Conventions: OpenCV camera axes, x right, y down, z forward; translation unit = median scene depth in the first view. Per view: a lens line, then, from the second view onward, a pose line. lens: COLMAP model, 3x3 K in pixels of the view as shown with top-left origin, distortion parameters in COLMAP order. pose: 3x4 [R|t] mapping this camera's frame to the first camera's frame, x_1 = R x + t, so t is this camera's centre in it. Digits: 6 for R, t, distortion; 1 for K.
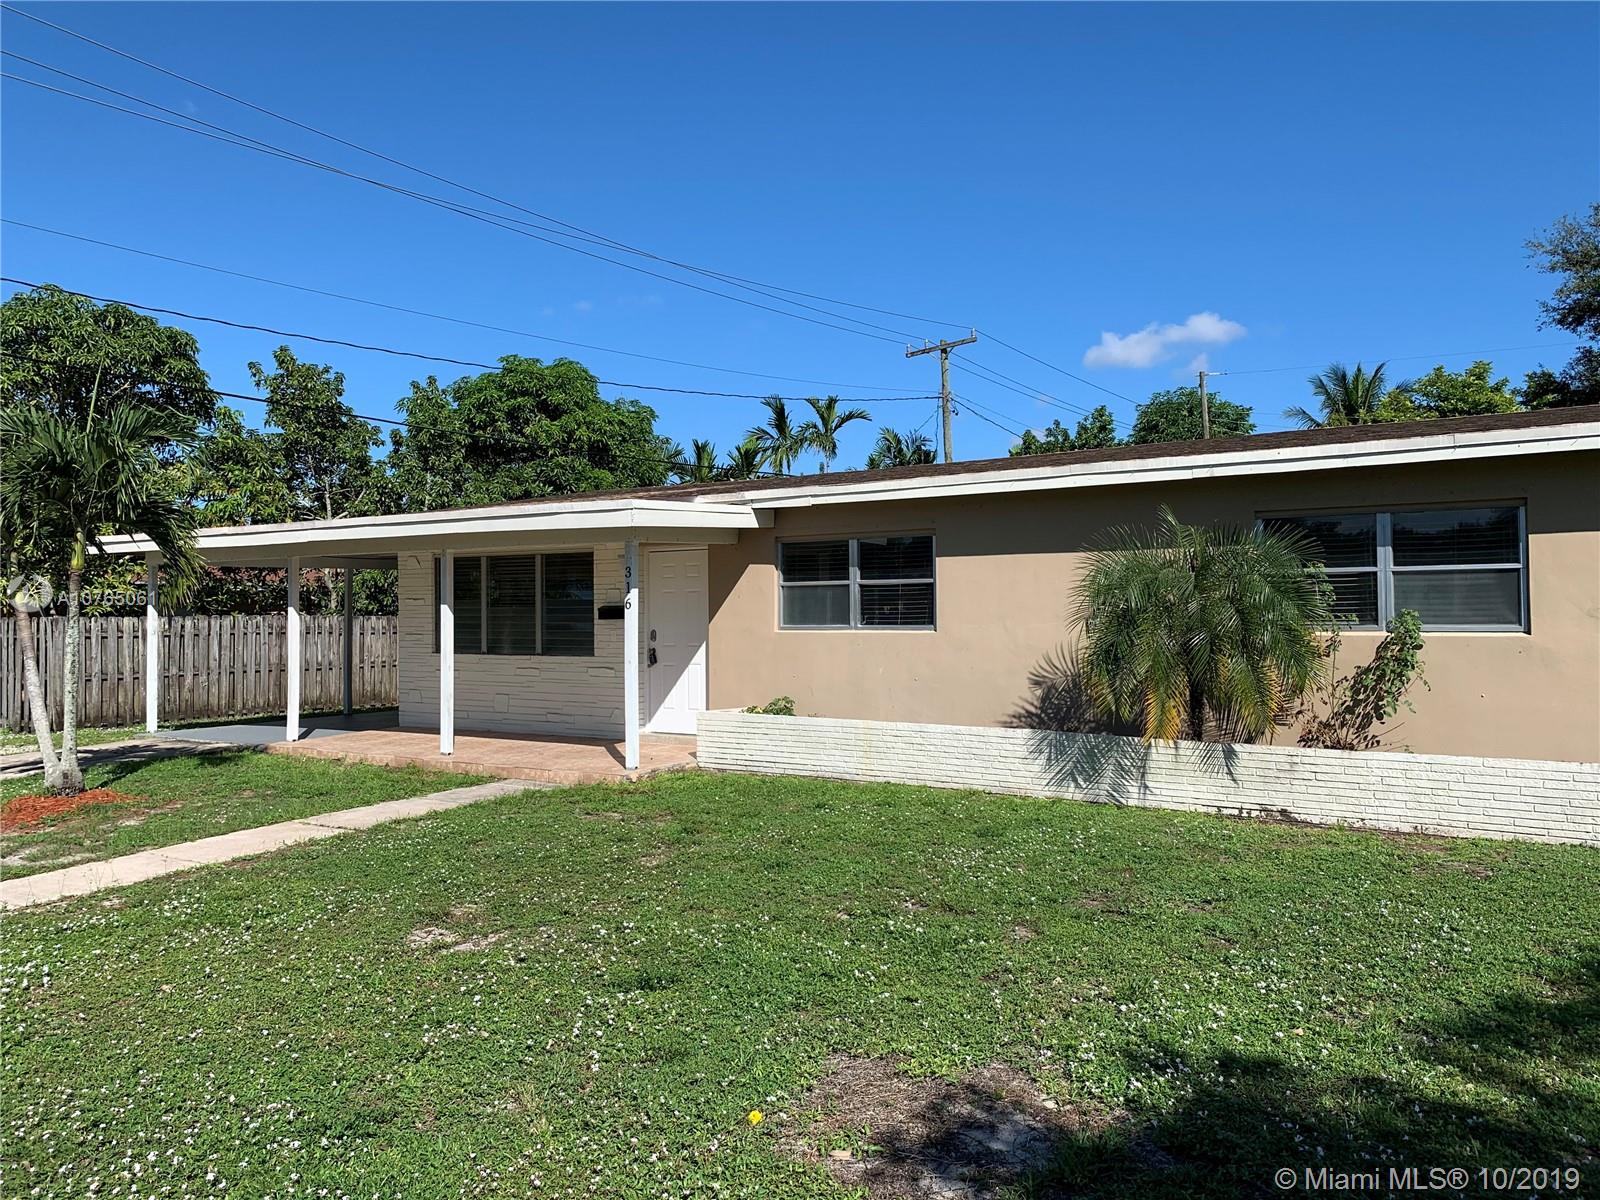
lens RADIAL K [[1235.8, 0, 808.2], [0, 1235.8, 590.6], [0, 0, 1]] dist [0.058038, -0.052805]
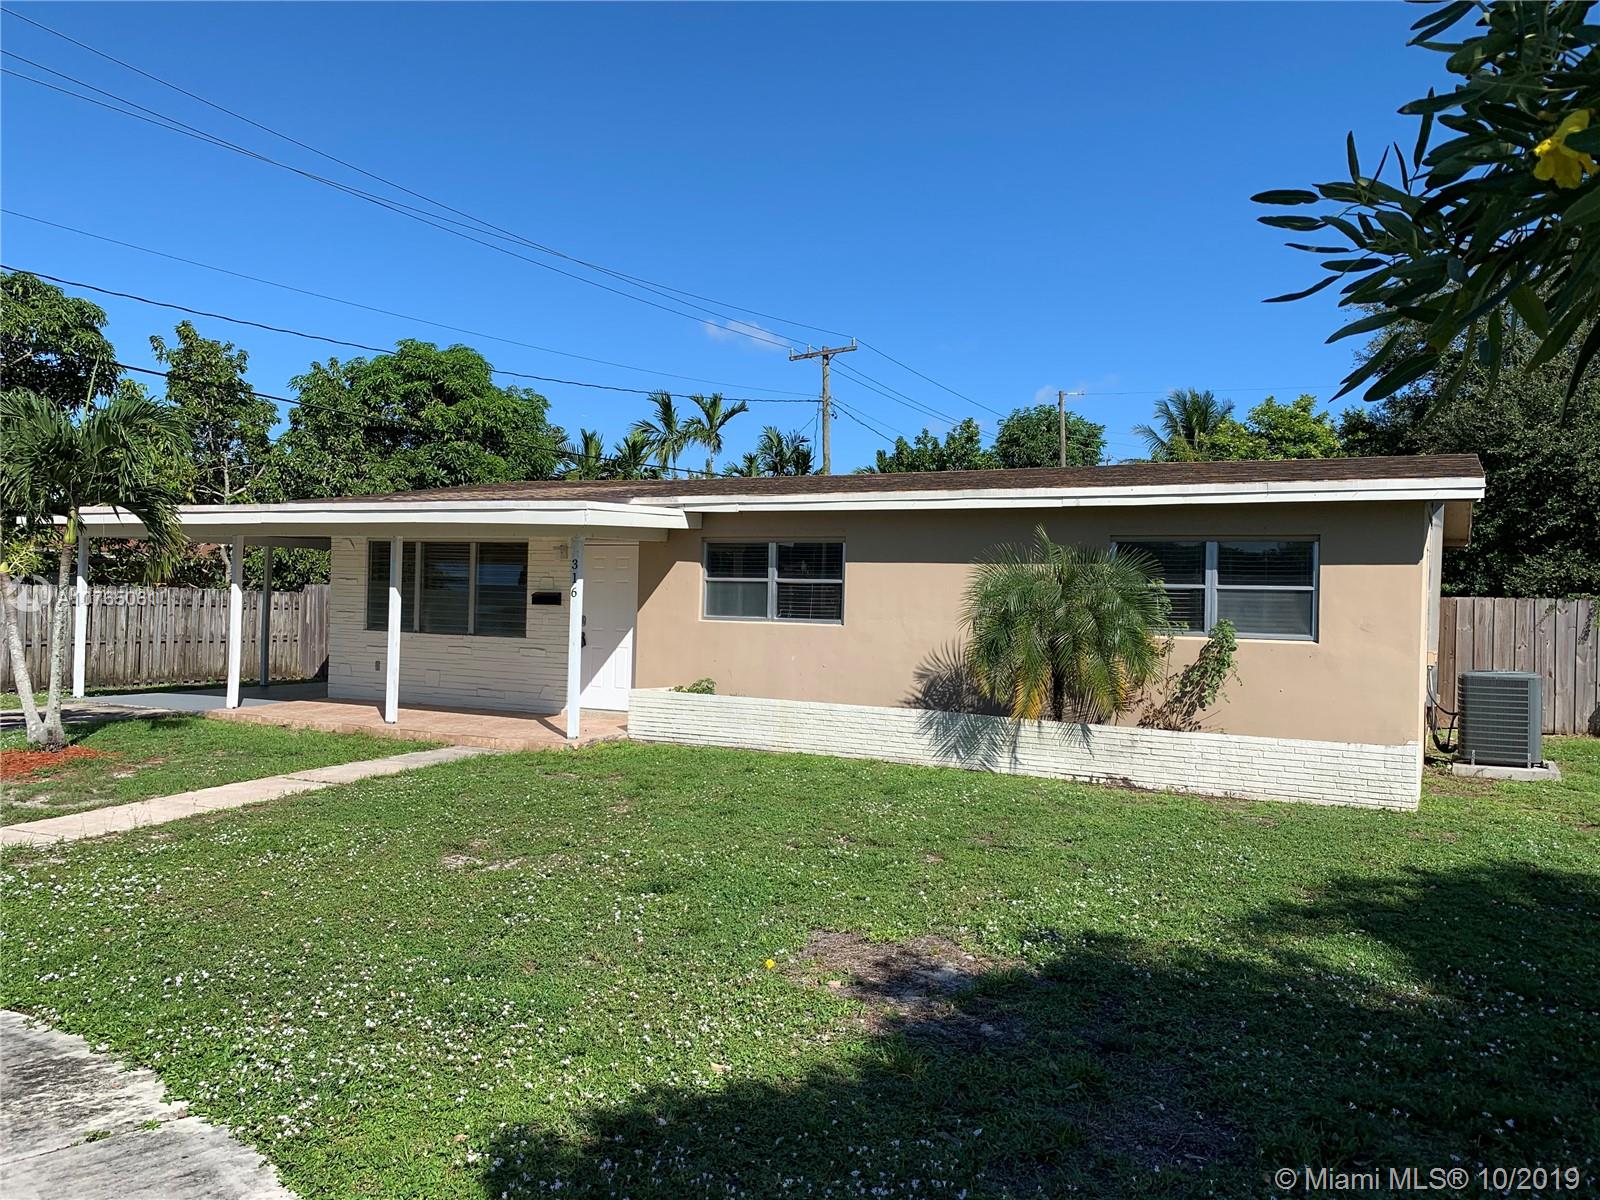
lens RADIAL K [[1251.7, 0, 805.3], [0, 1251.7, 599.2], [0, 0, 1]] dist [0.134532, -0.225380]
pose [[0.992439, 0.033584, 0.118058, -0.067808], [-0.035540, 0.999263, 0.014501, -0.006967], [-0.117484, -0.018587, 0.992901, -0.159098]]
